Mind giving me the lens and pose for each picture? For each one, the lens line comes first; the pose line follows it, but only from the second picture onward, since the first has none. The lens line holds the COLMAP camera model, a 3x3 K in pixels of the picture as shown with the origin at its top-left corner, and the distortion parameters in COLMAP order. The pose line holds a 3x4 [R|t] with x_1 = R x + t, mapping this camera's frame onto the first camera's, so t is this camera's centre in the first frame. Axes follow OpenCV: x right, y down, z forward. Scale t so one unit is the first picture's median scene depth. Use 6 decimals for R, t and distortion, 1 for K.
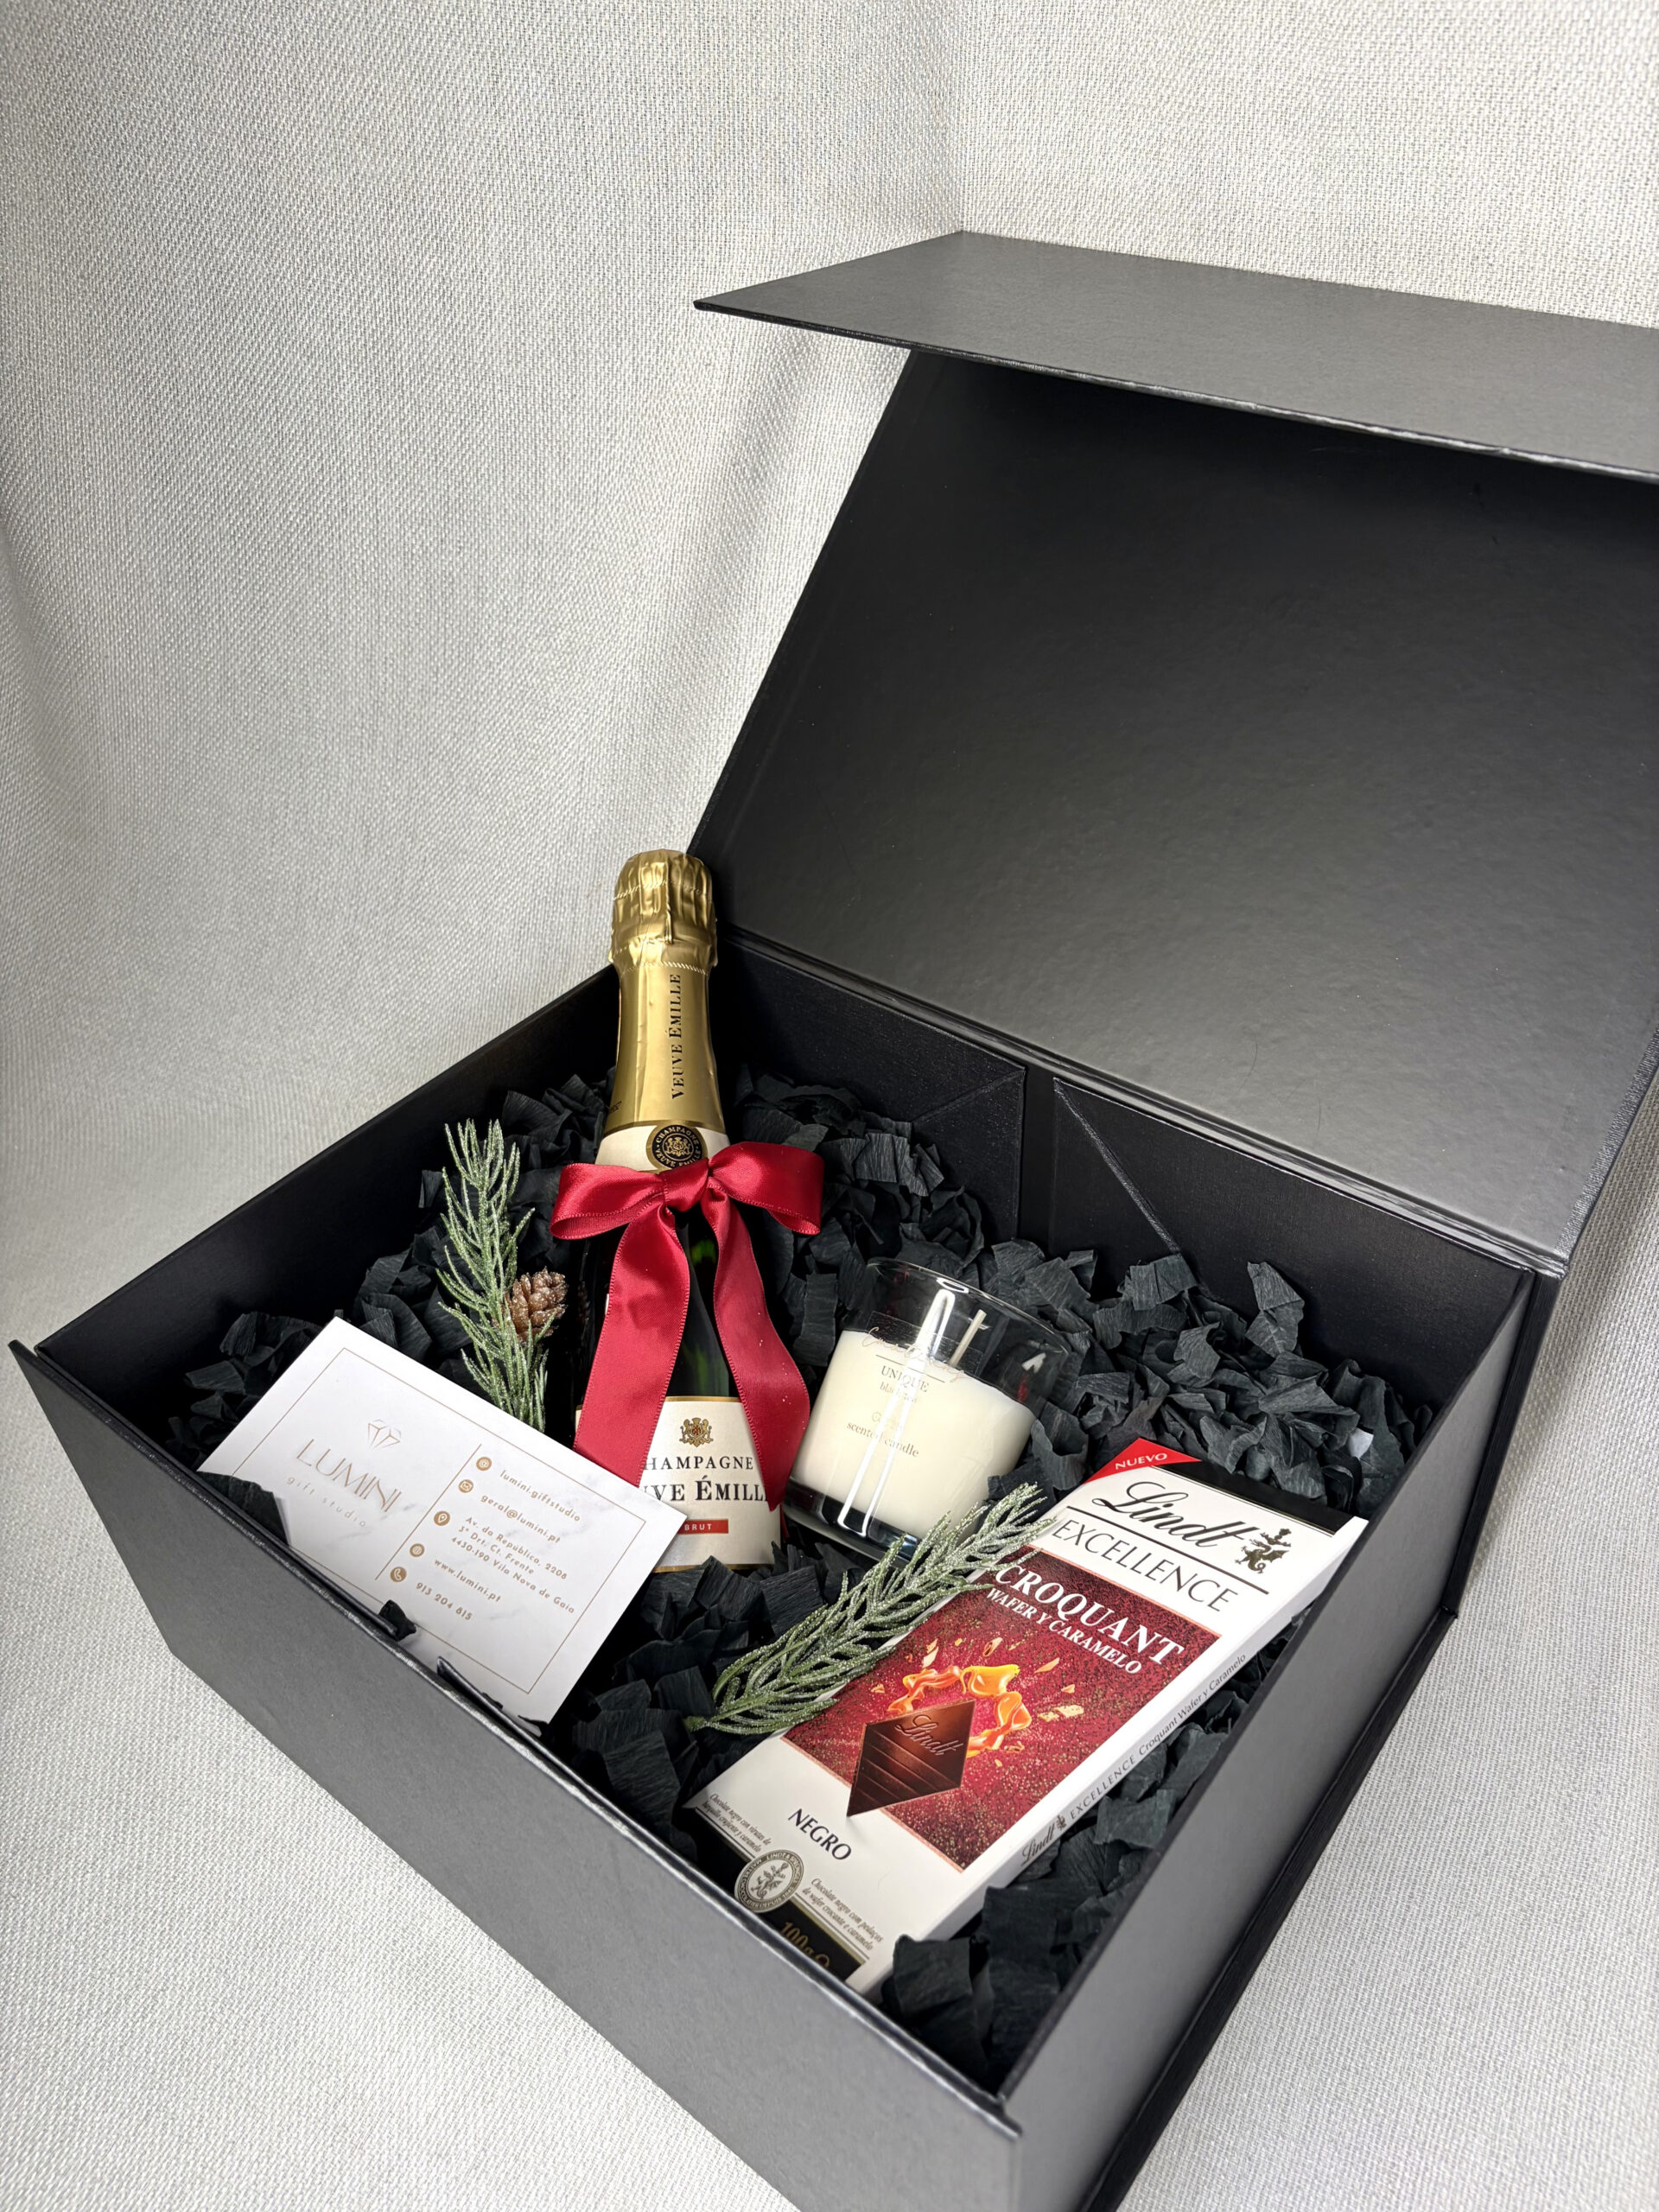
lens RADIAL K [[1699.6, 0, 833.3], [0, 1699.6, 1068.6], [0, 0, 1]] dist [0.039173, 0.000617]
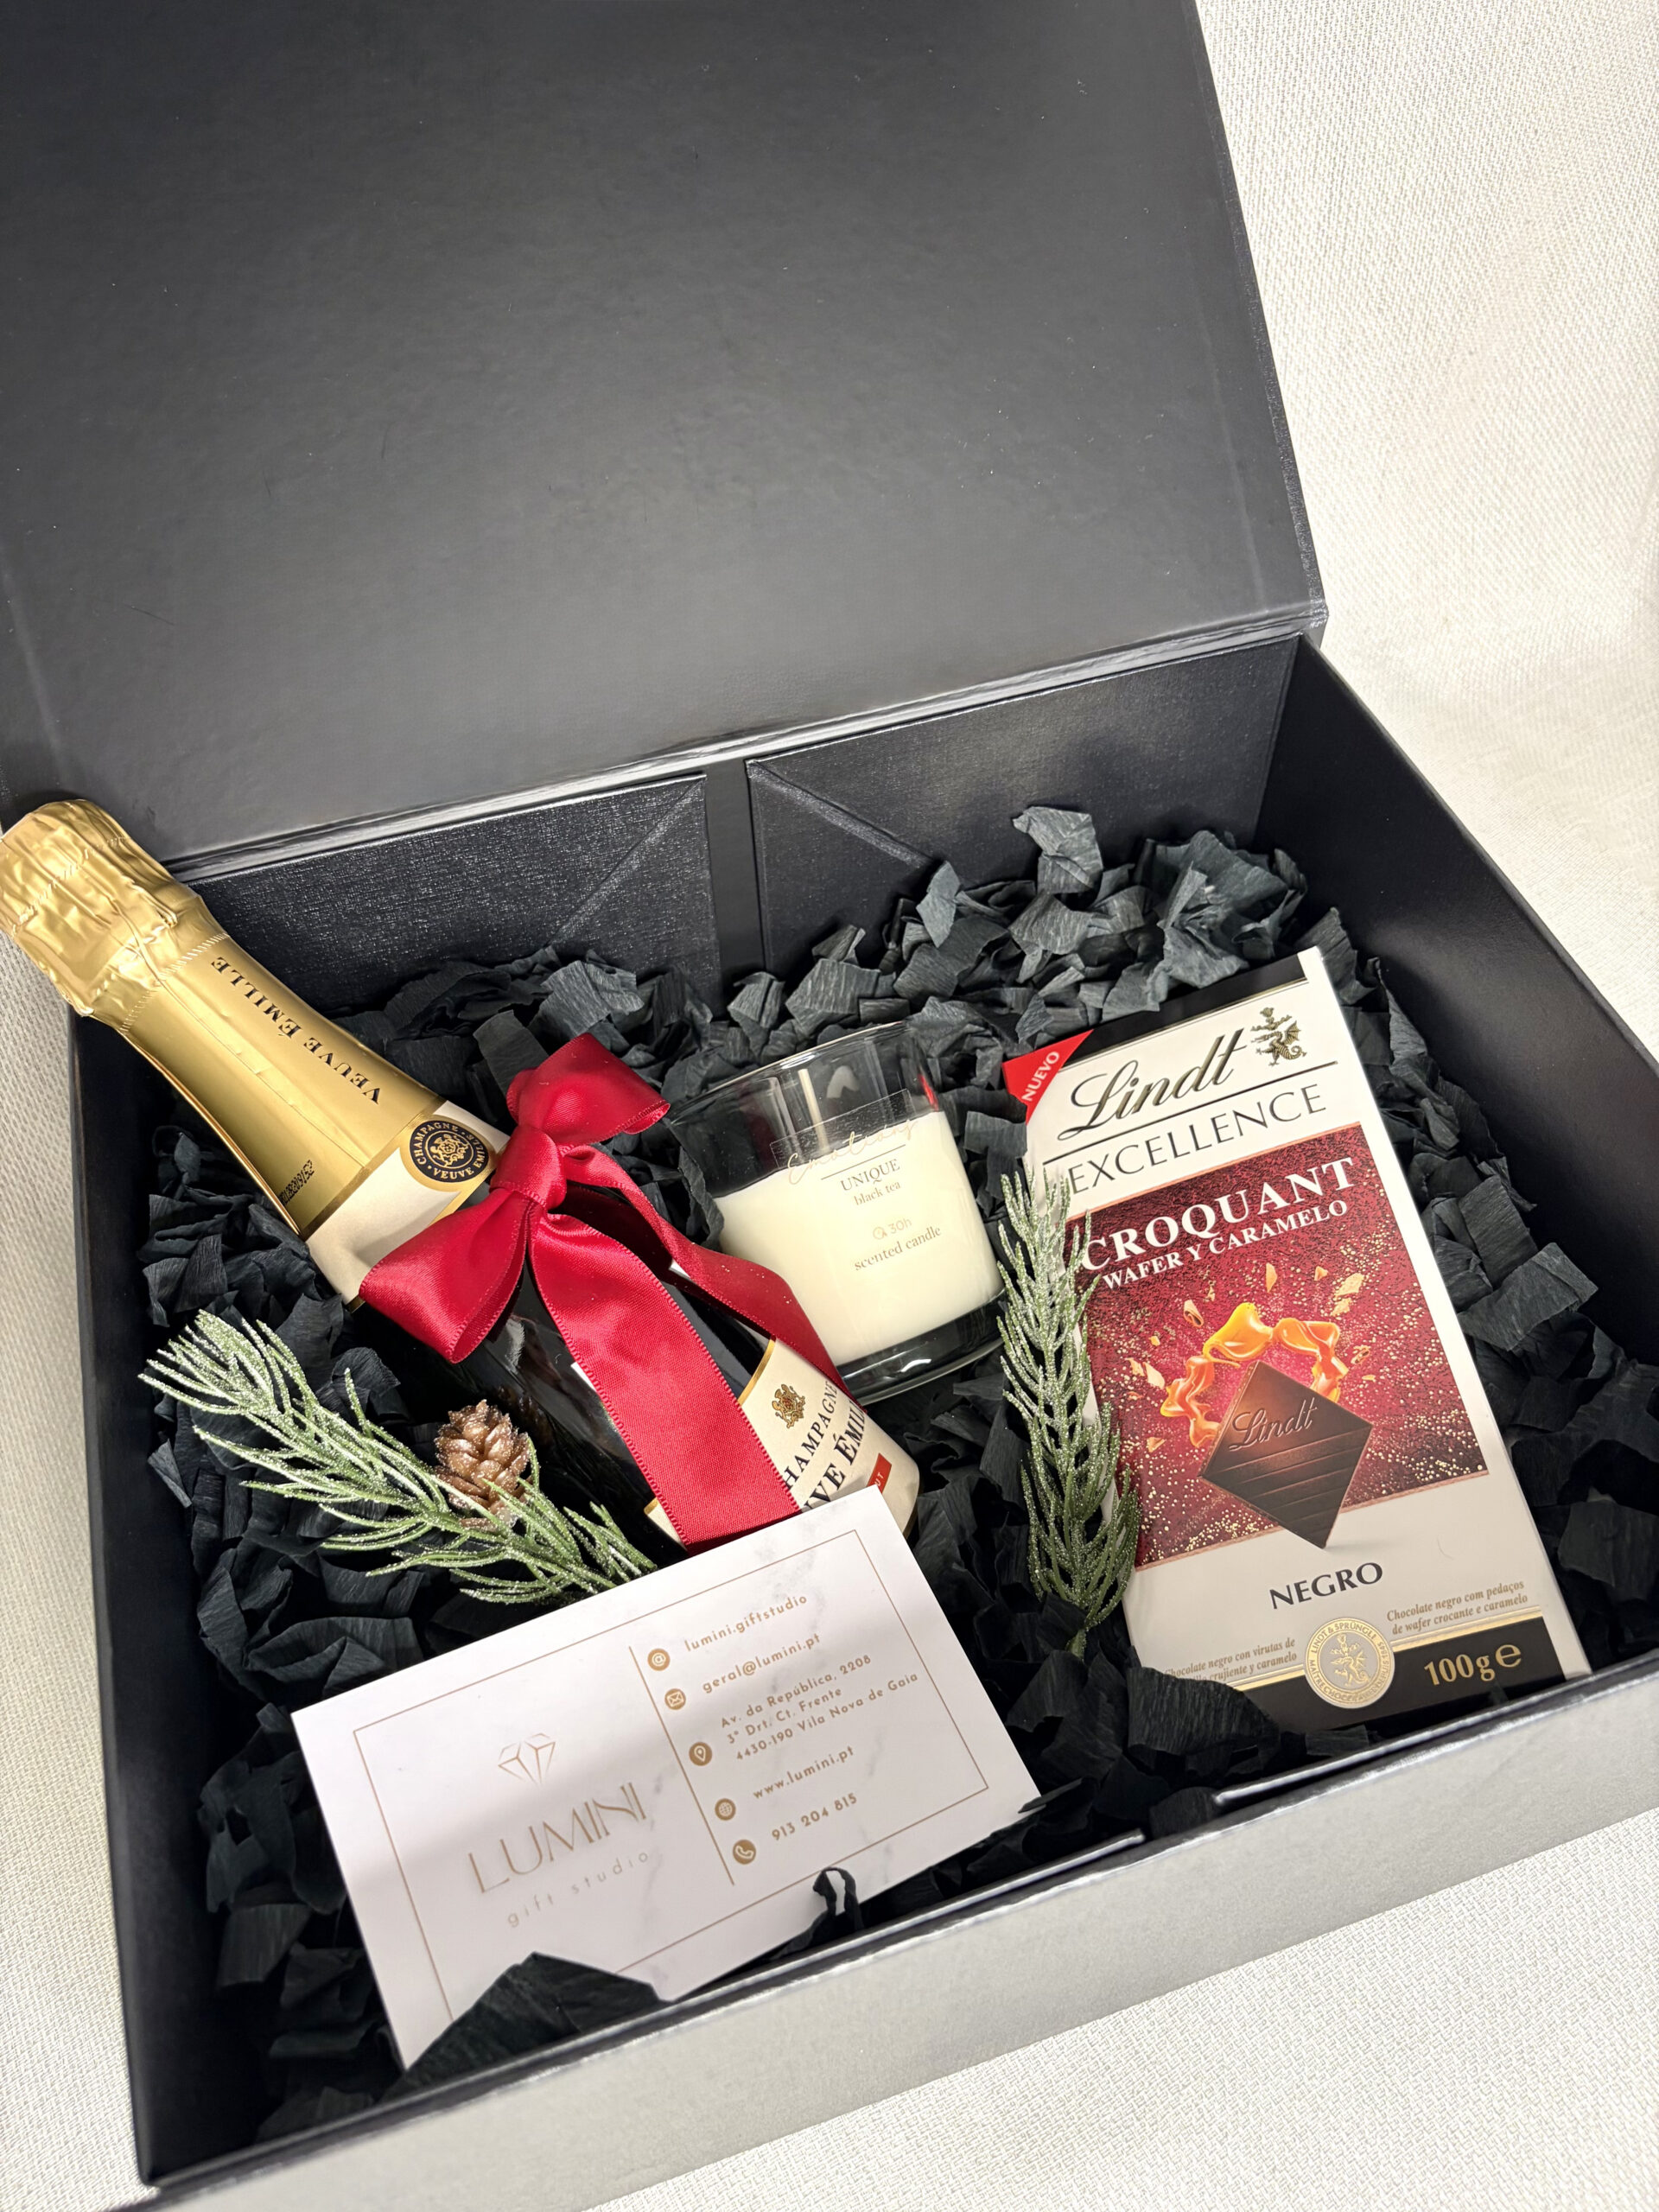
lens RADIAL K [[1631.6, 0, 829.5], [0, 1631.6, 1106.0], [0, 0, 1]] dist [-0.001946, -0.002559]
pose [[0.576342, -0.633714, 0.515981, -0.370953], [0.512659, 0.772074, 0.375610, -0.149980], [-0.636404, 0.048043, 0.769858, 0.461600]]
